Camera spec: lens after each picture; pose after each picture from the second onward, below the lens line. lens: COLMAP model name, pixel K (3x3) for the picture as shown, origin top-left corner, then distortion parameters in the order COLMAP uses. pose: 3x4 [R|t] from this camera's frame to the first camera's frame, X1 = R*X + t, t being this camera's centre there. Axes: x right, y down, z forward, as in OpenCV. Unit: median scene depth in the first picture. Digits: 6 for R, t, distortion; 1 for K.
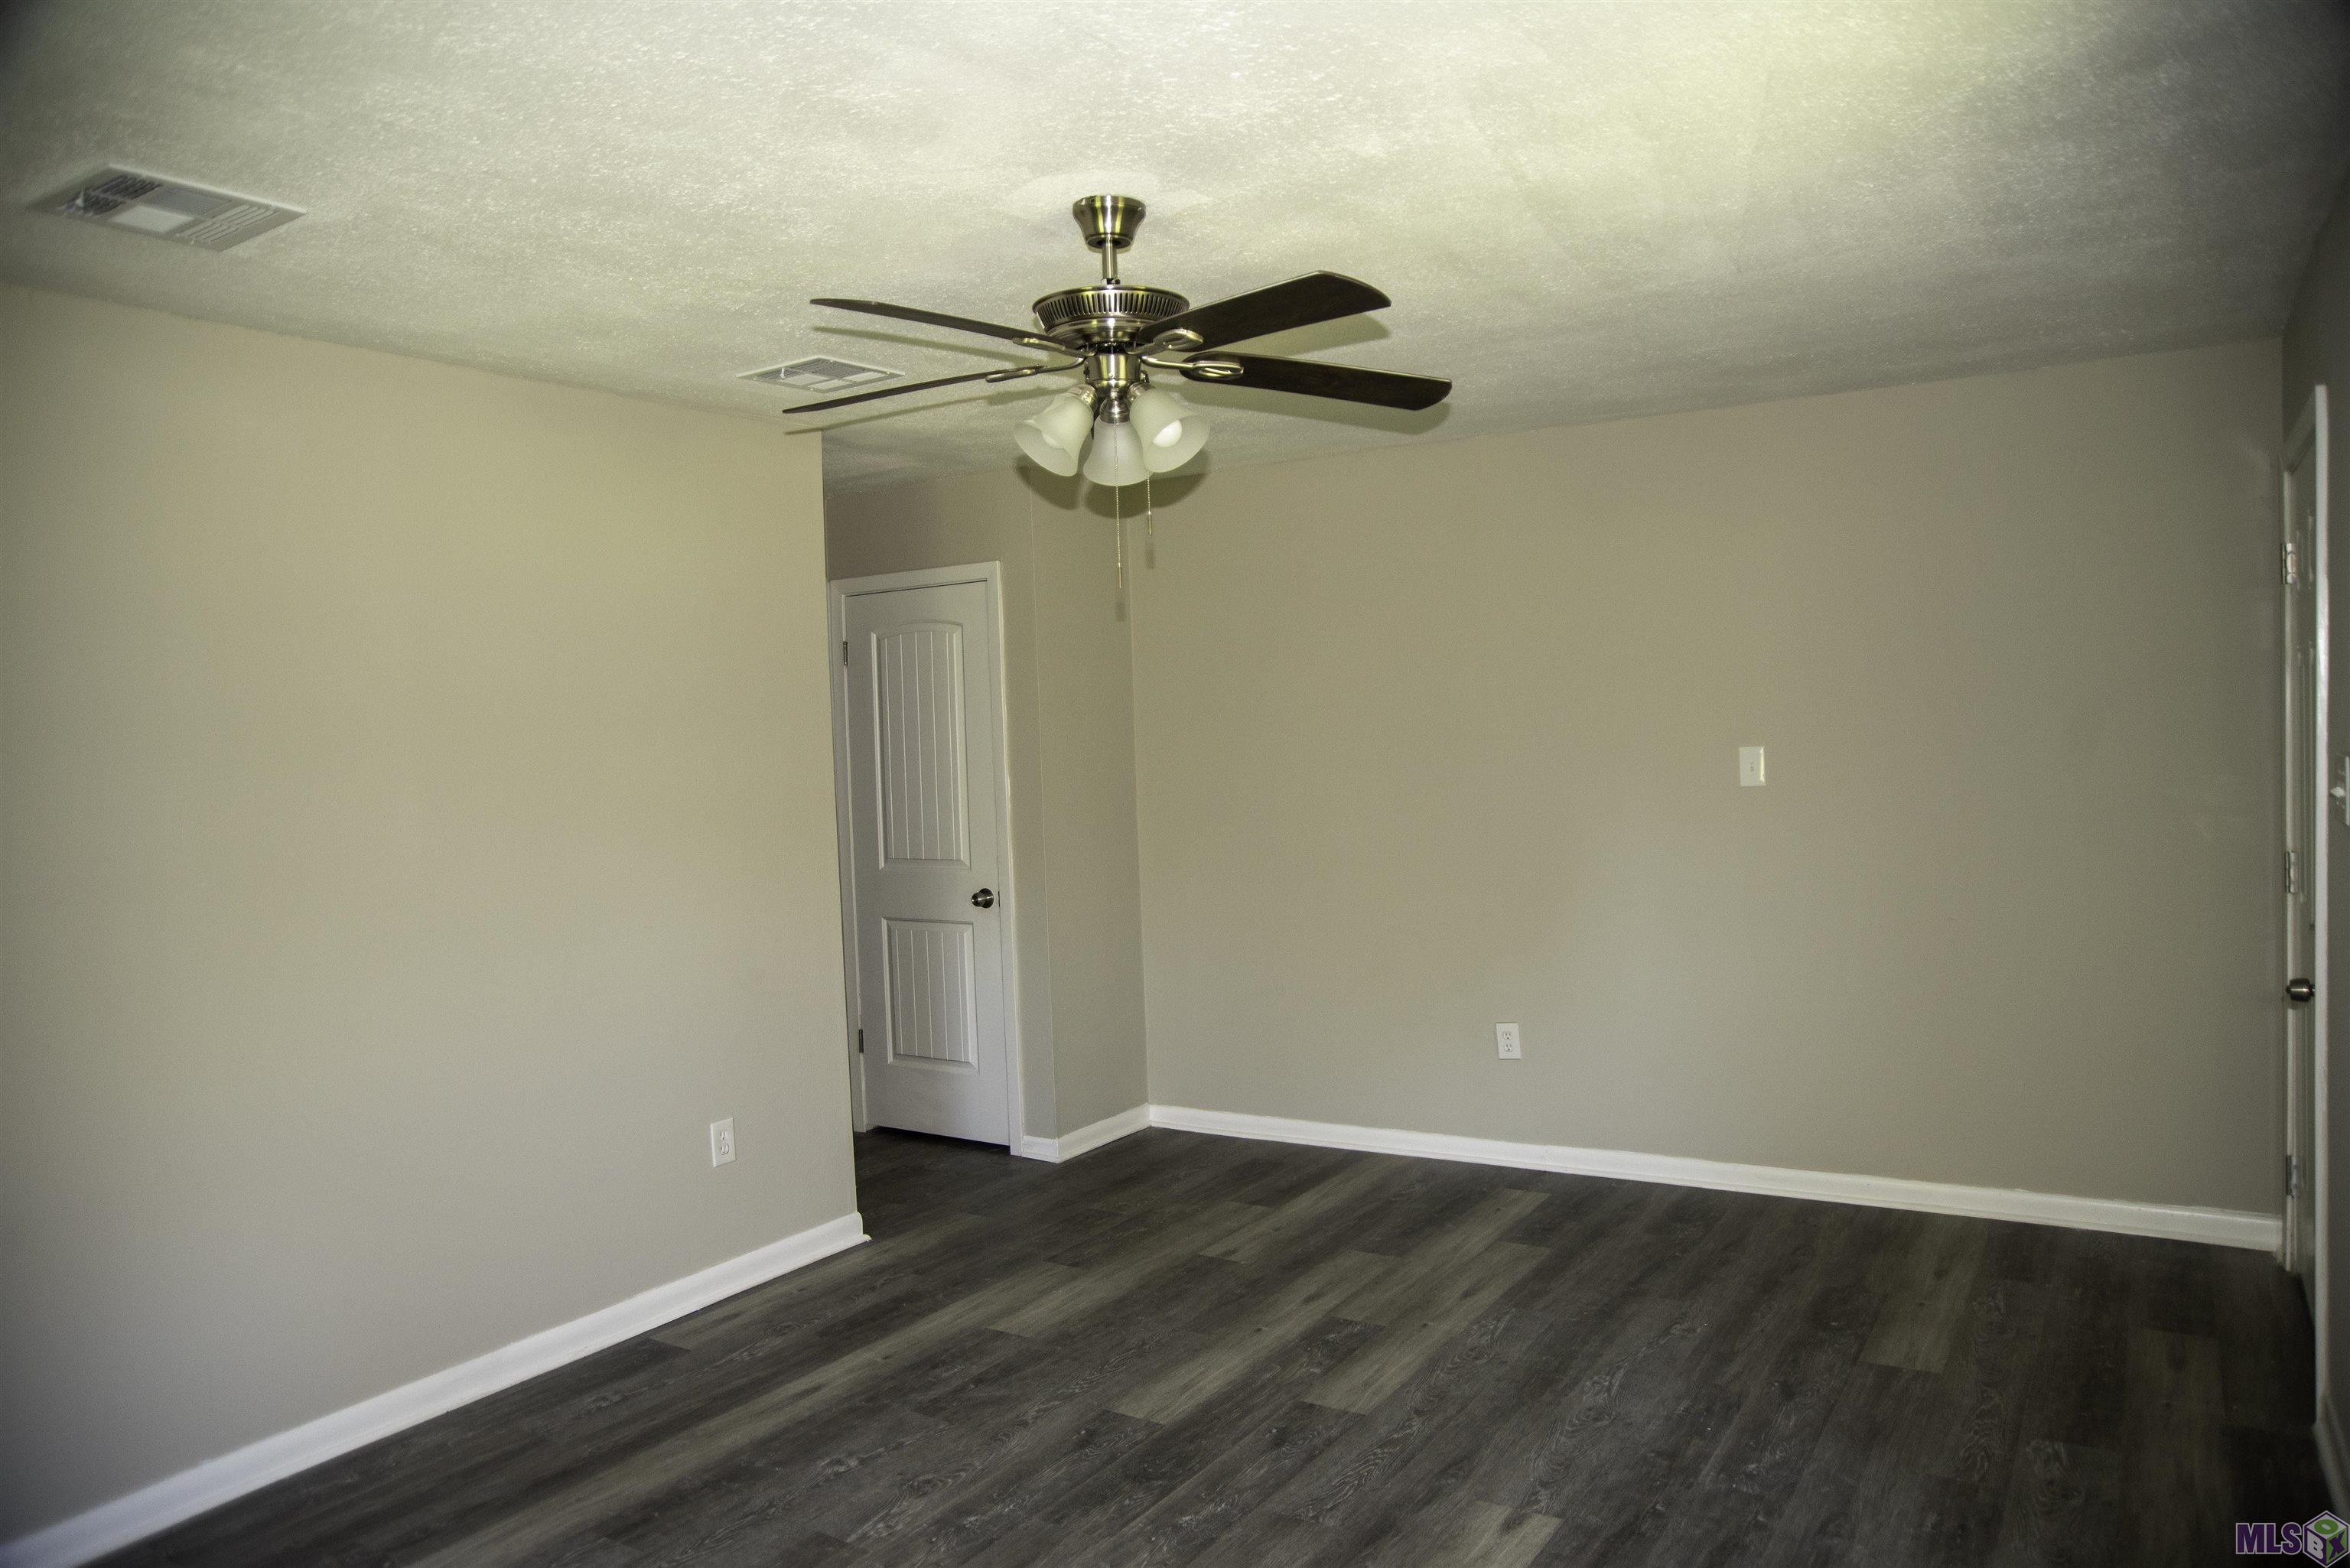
lens RADIAL K [[1585.4, 0, 1172.9], [0, 1585.4, 802.9], [0, 0, 1]] dist [-0.143903, 0.114617]
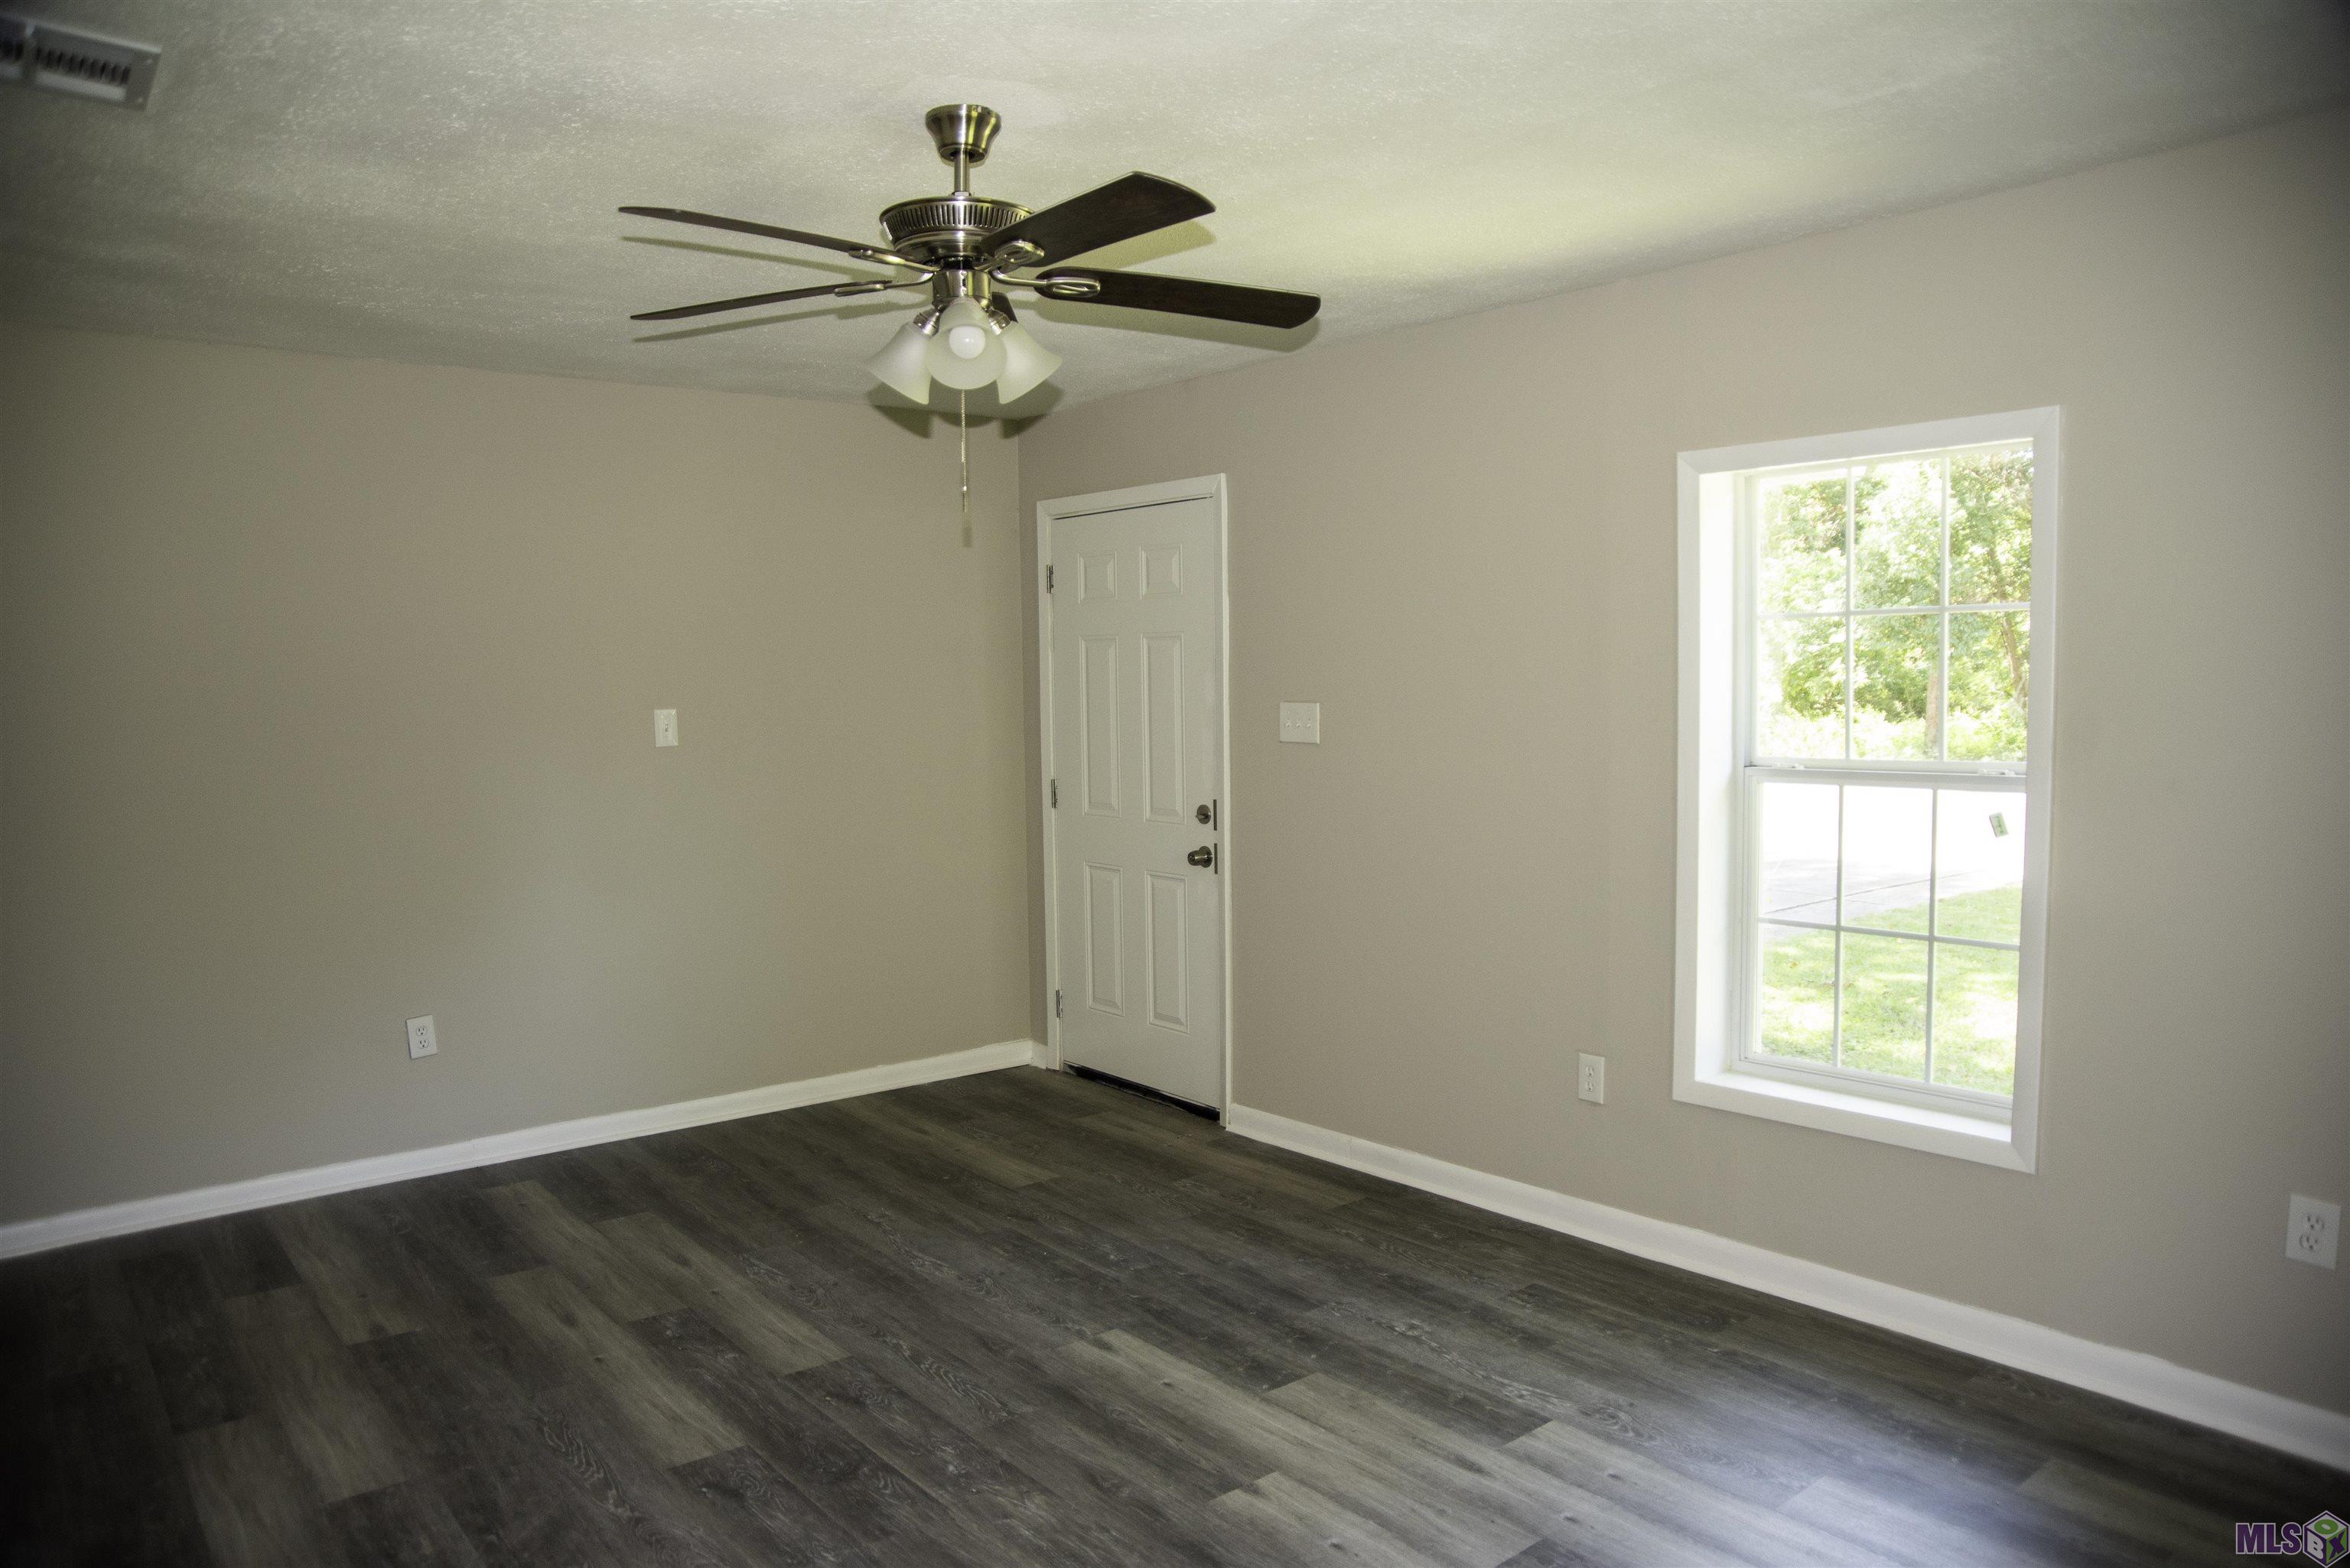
lens RADIAL K [[1585.4, 0, 1172.9], [0, 1585.4, 802.9], [0, 0, 1]] dist [-0.143903, 0.114617]
pose [[0.322131, -0.045934, 0.945580, -0.699602], [0.048269, 0.998320, 0.032052, 0.014209], [-0.945464, 0.035318, 0.323807, 0.438892]]
